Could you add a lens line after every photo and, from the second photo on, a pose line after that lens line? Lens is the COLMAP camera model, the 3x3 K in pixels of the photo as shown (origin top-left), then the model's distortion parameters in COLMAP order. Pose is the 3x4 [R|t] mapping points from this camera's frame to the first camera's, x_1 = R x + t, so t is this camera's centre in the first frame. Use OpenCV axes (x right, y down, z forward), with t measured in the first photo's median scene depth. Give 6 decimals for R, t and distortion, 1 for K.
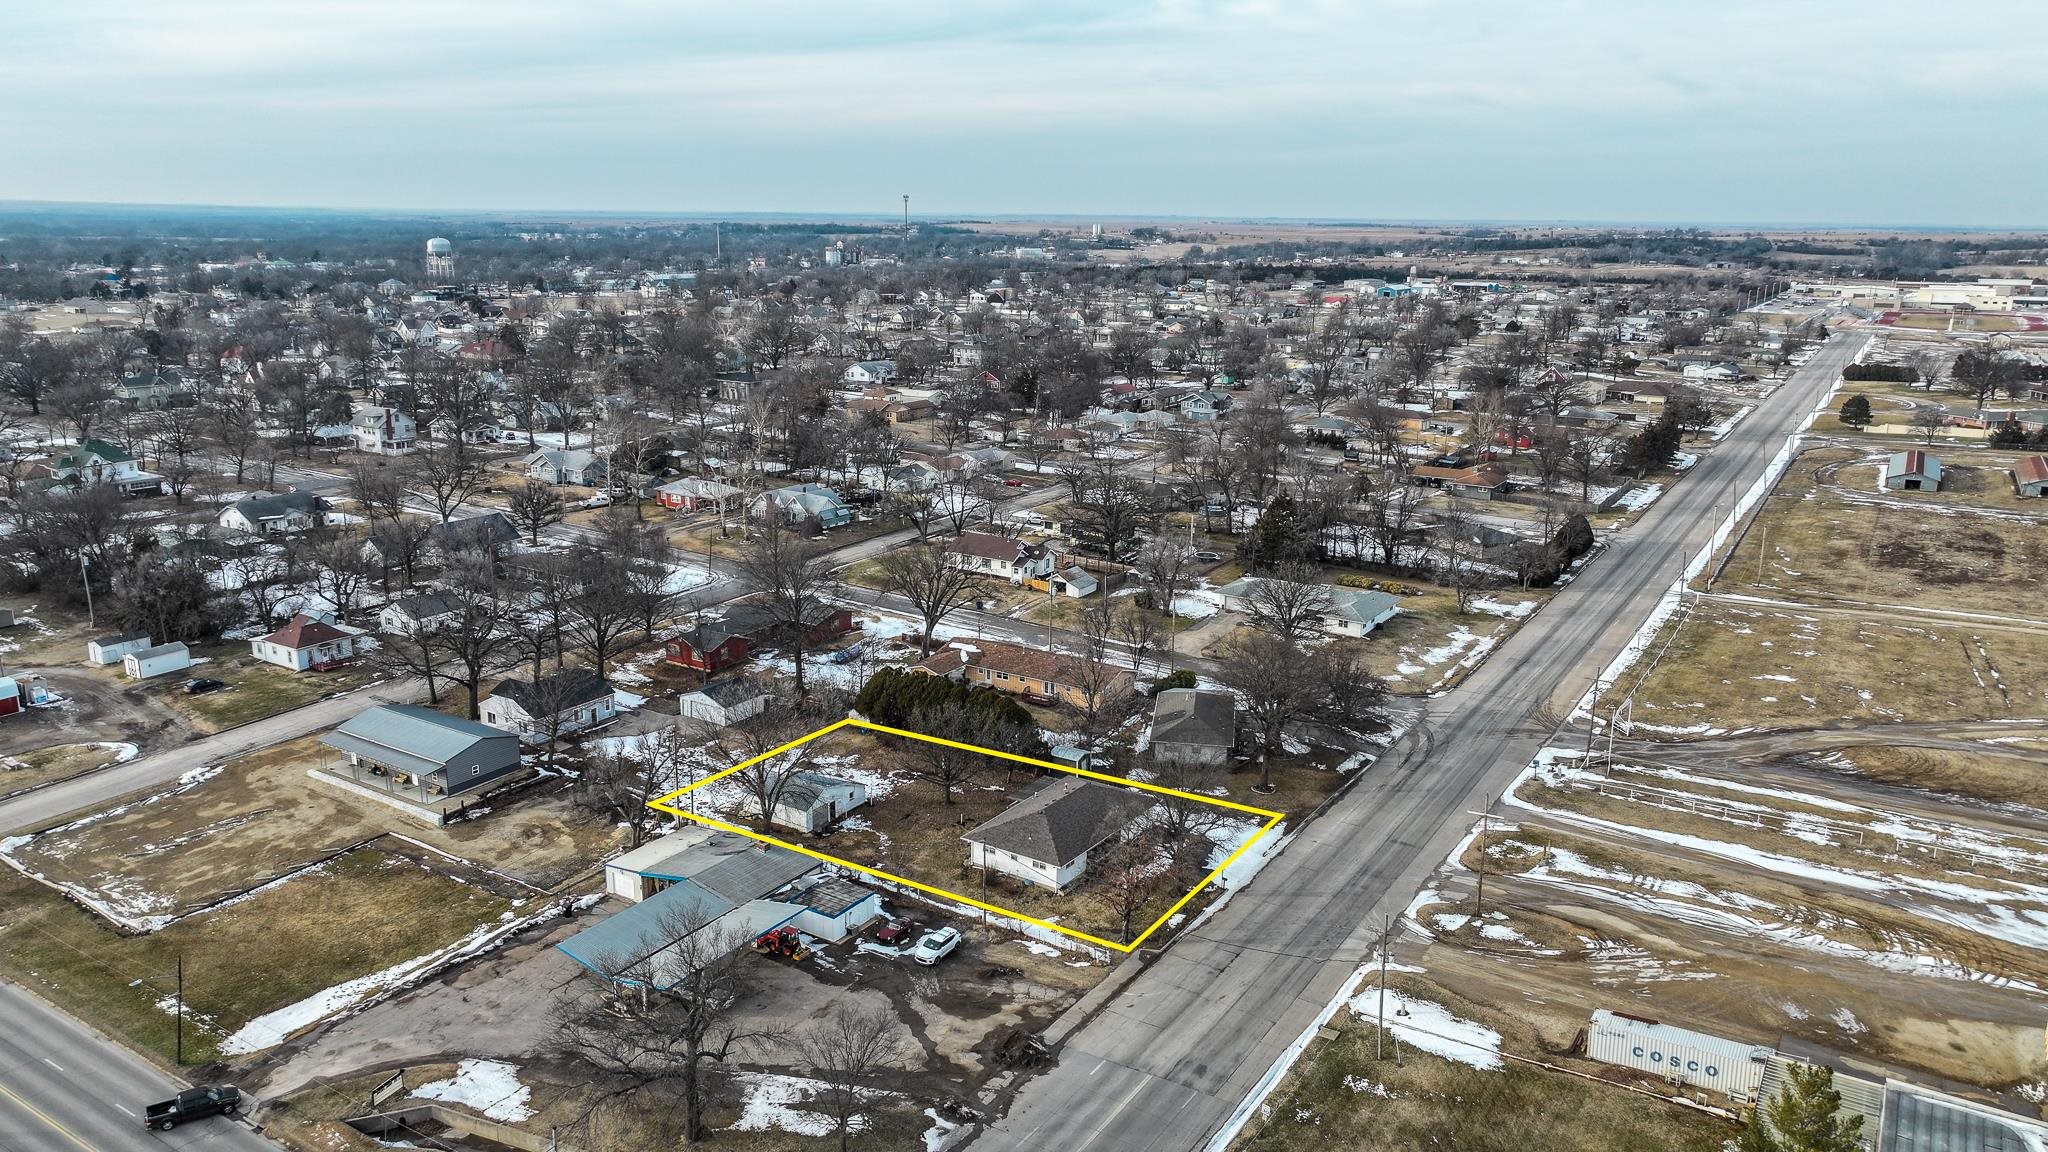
lens RADIAL K [[1440.4, 0, 1031.5], [0, 1440.4, 575.1], [0, 0, 1]] dist [0.006386, 0.004783]
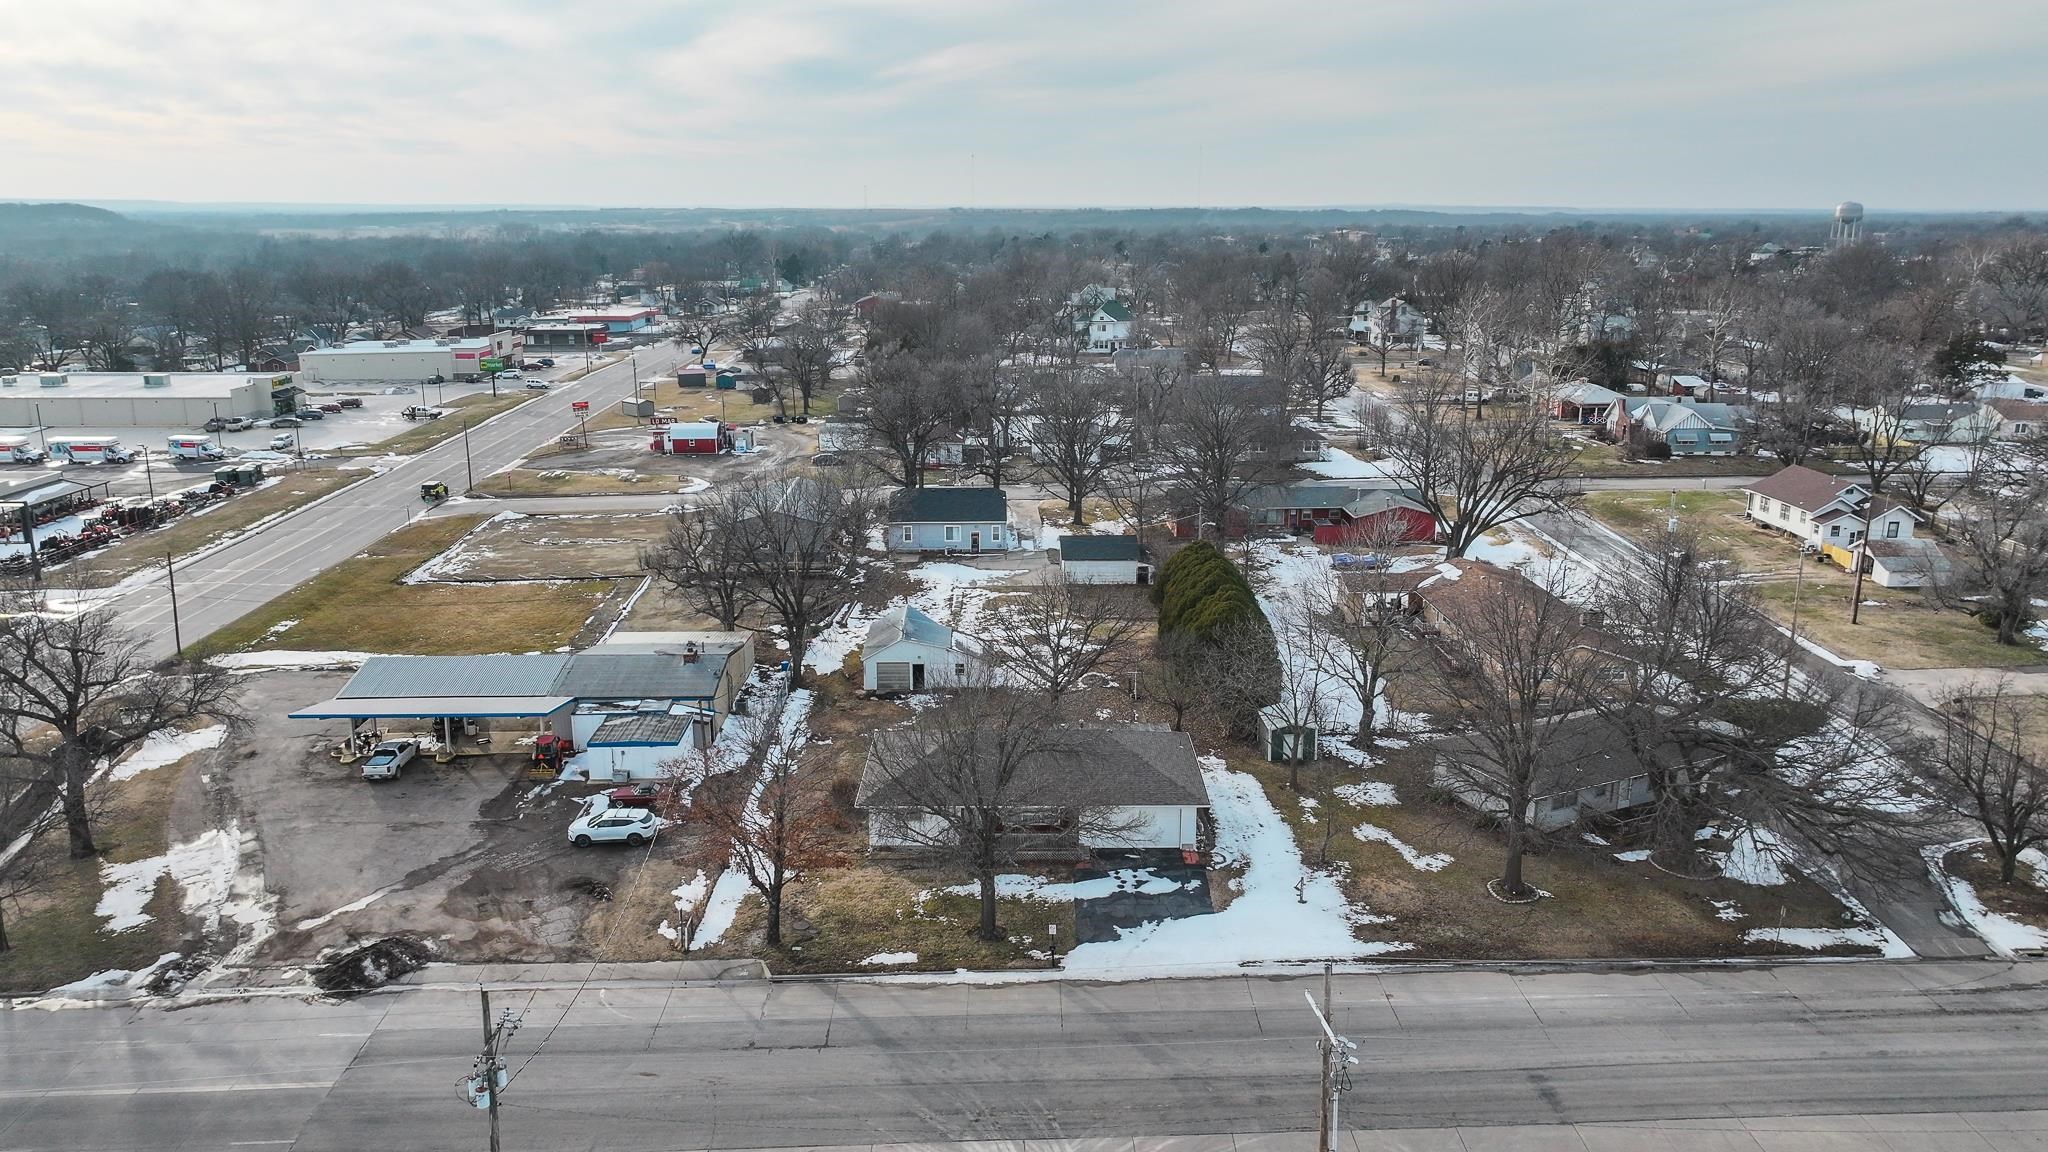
lens RADIAL K [[1440.4, 0, 1032.1], [0, 1440.4, 571.6], [0, 0, 1]] dist [0.006386, 0.004783]
pose [[0.563465, 0.189290, -0.804162, 0.463535], [-0.194114, 0.976480, 0.093840, 0.034064], [0.803011, 0.103224, 0.586956, 0.621358]]
